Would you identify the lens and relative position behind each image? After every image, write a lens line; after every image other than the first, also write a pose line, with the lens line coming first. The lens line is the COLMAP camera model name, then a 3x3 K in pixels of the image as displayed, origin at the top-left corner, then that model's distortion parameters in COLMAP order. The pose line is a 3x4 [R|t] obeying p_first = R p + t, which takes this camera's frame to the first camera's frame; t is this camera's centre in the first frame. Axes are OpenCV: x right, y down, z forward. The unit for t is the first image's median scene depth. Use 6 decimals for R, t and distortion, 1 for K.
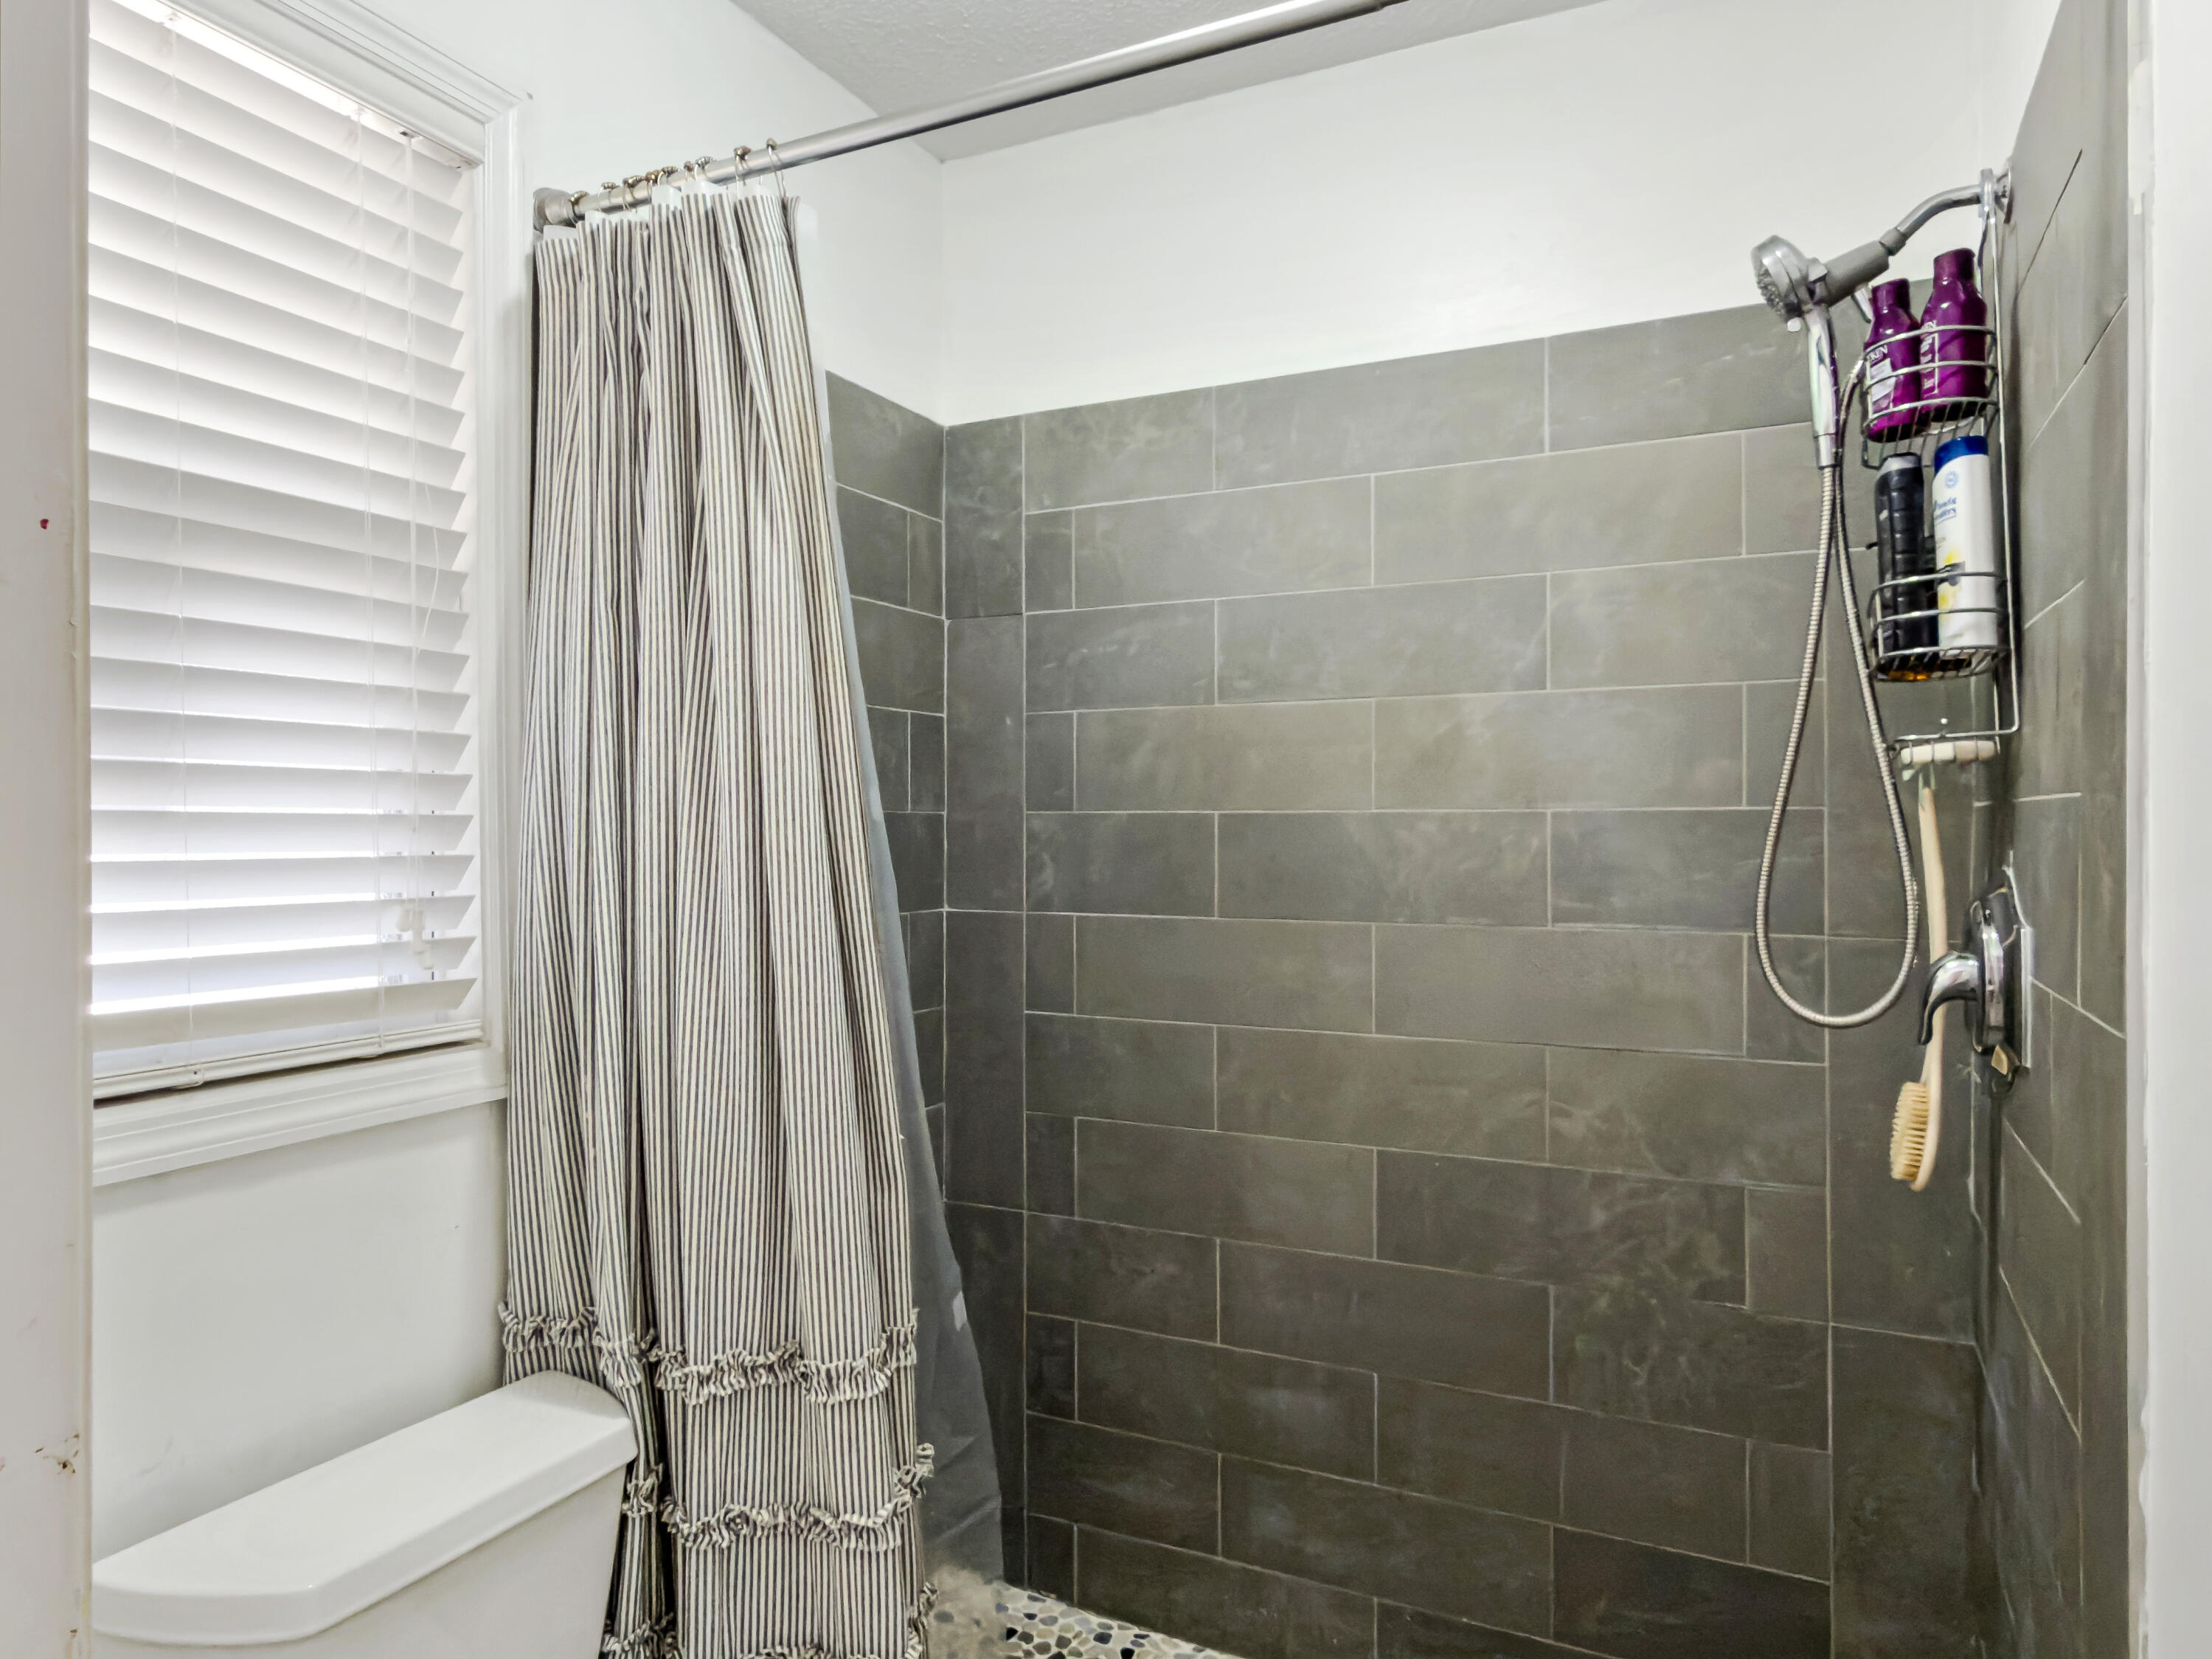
lens RADIAL K [[1349.2, 0, 1106.0], [0, 1349.2, 829.5], [0, 0, 1]] dist [0.002683, -0.000276]
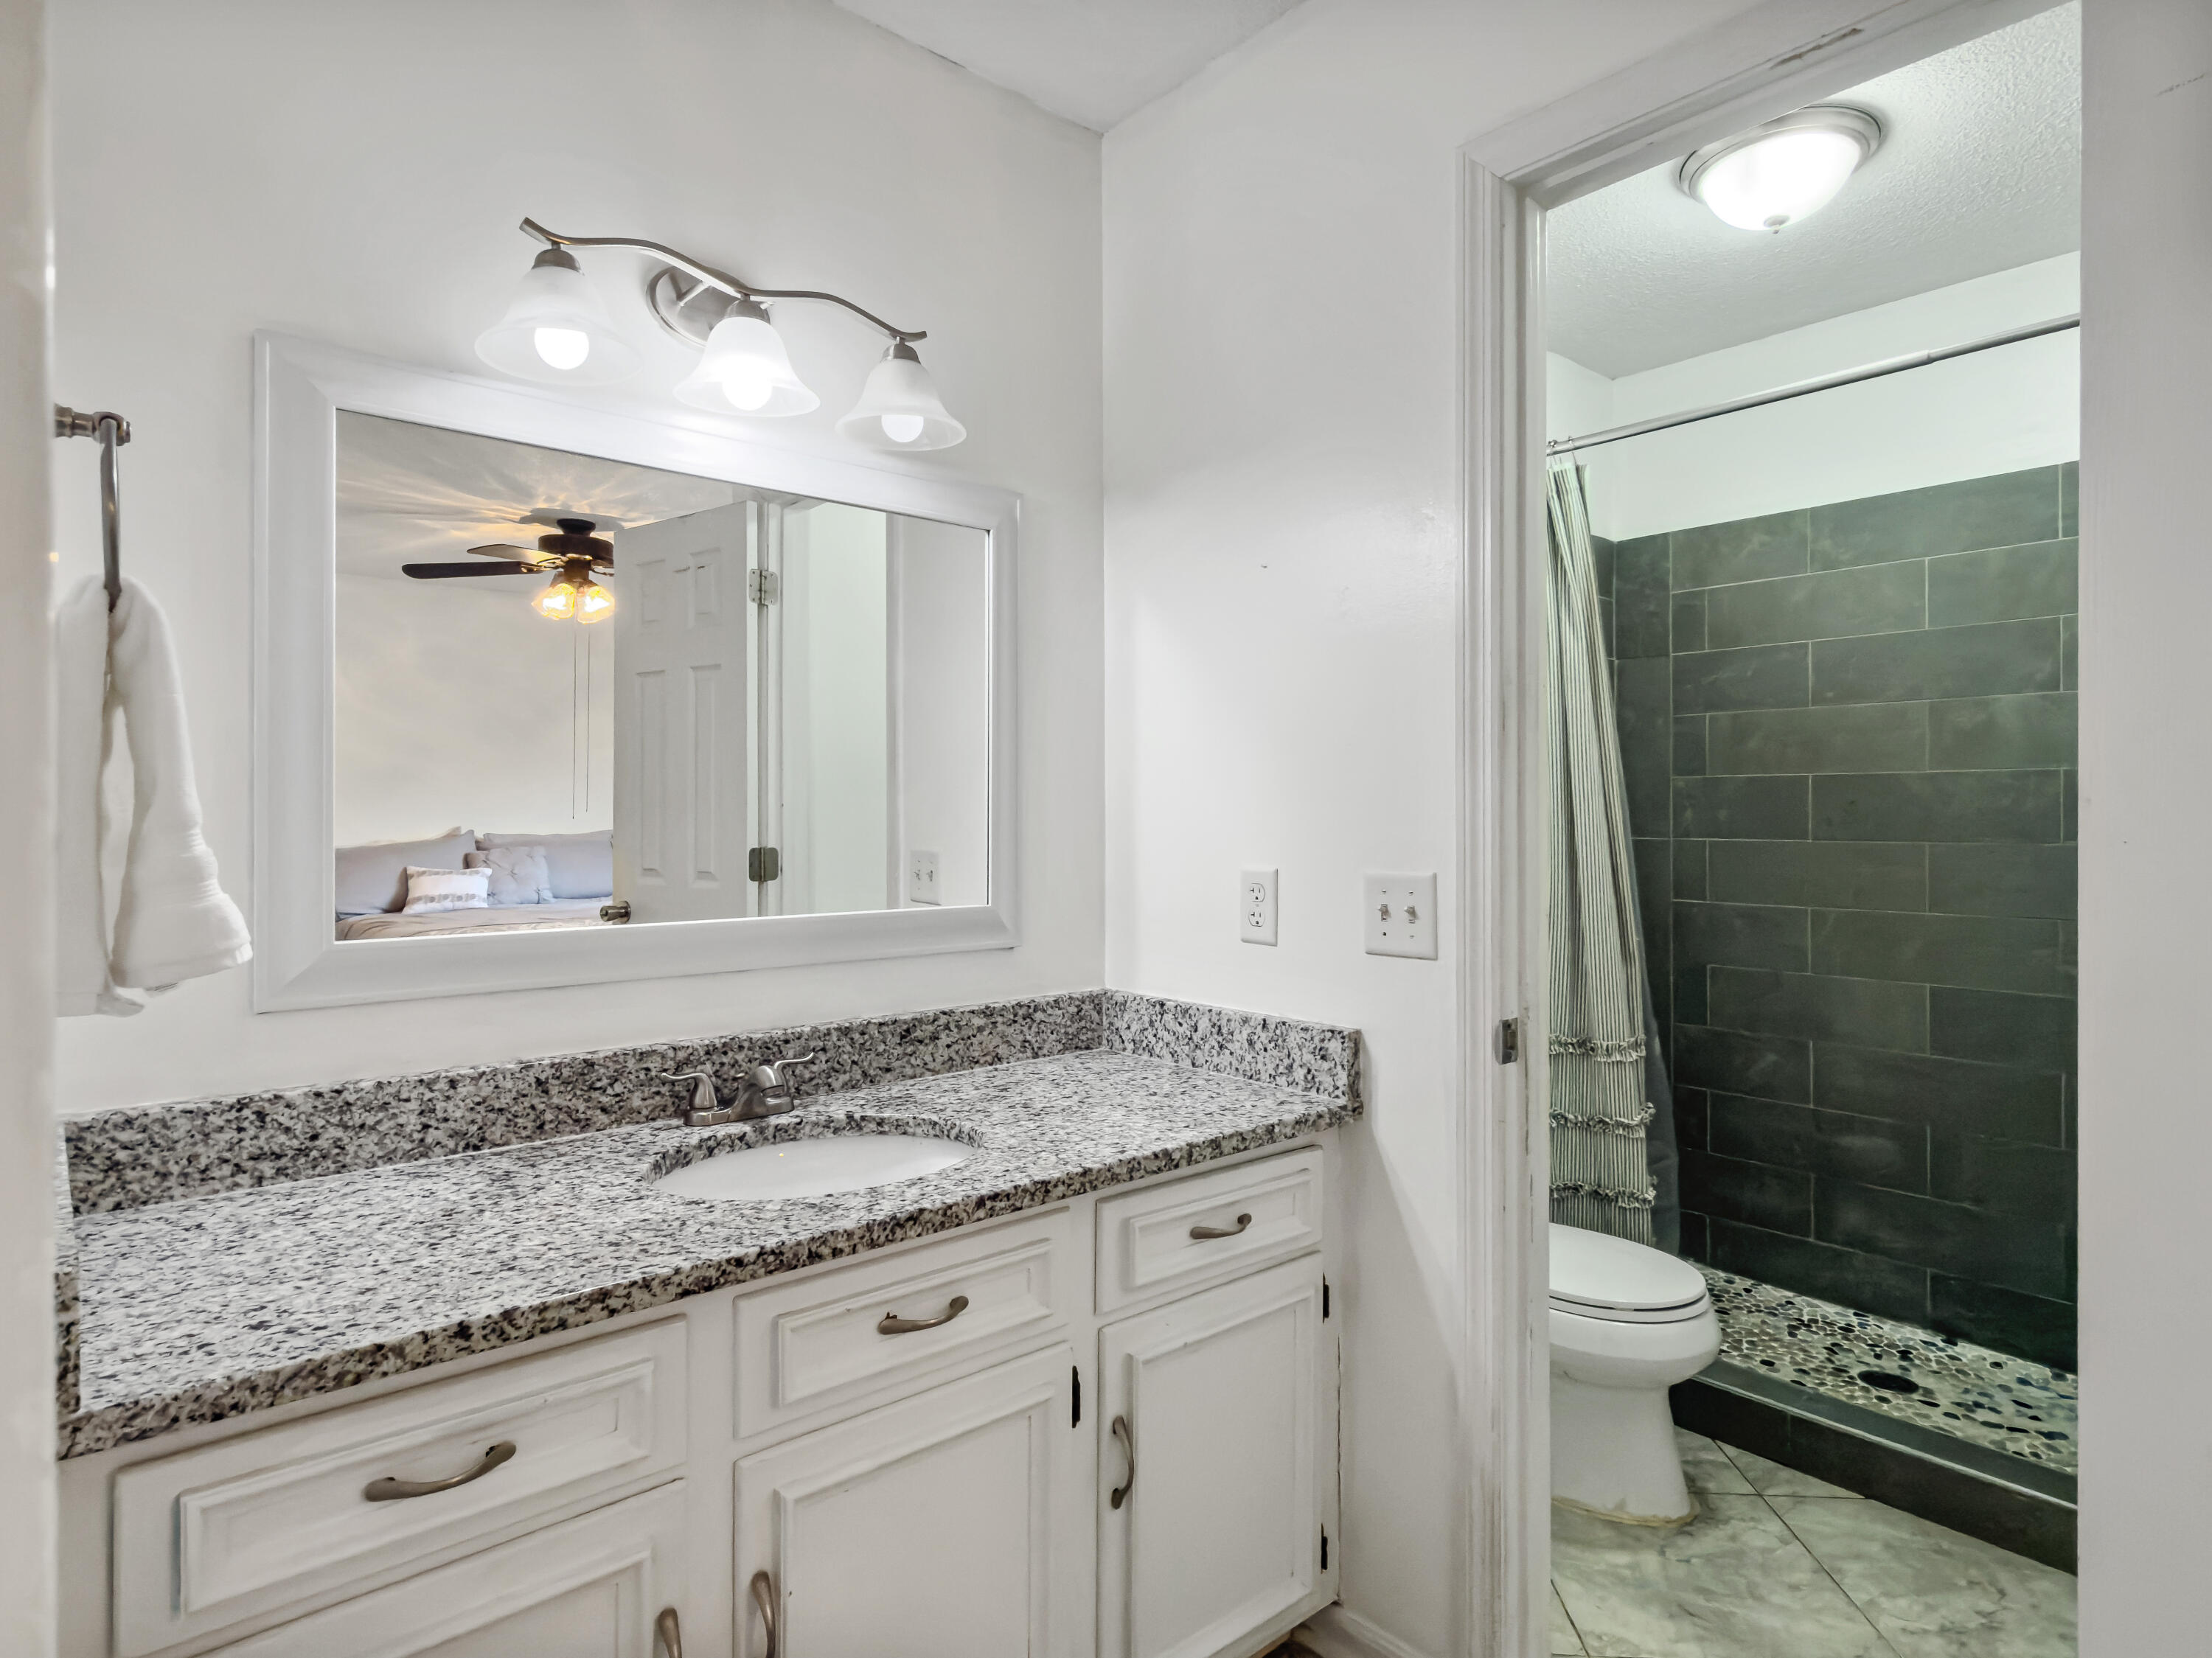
lens RADIAL K [[1212.9, 0, 1101.3], [0, 1212.9, 816.3], [0, 0, 1]] dist [0.001369, 0.000501]
pose [[0.919878, 0.001241, -0.392202, -0.130446], [-0.001575, 0.999999, -0.000530, 0.039591], [0.392201, 0.001105, 0.919879, -0.669165]]
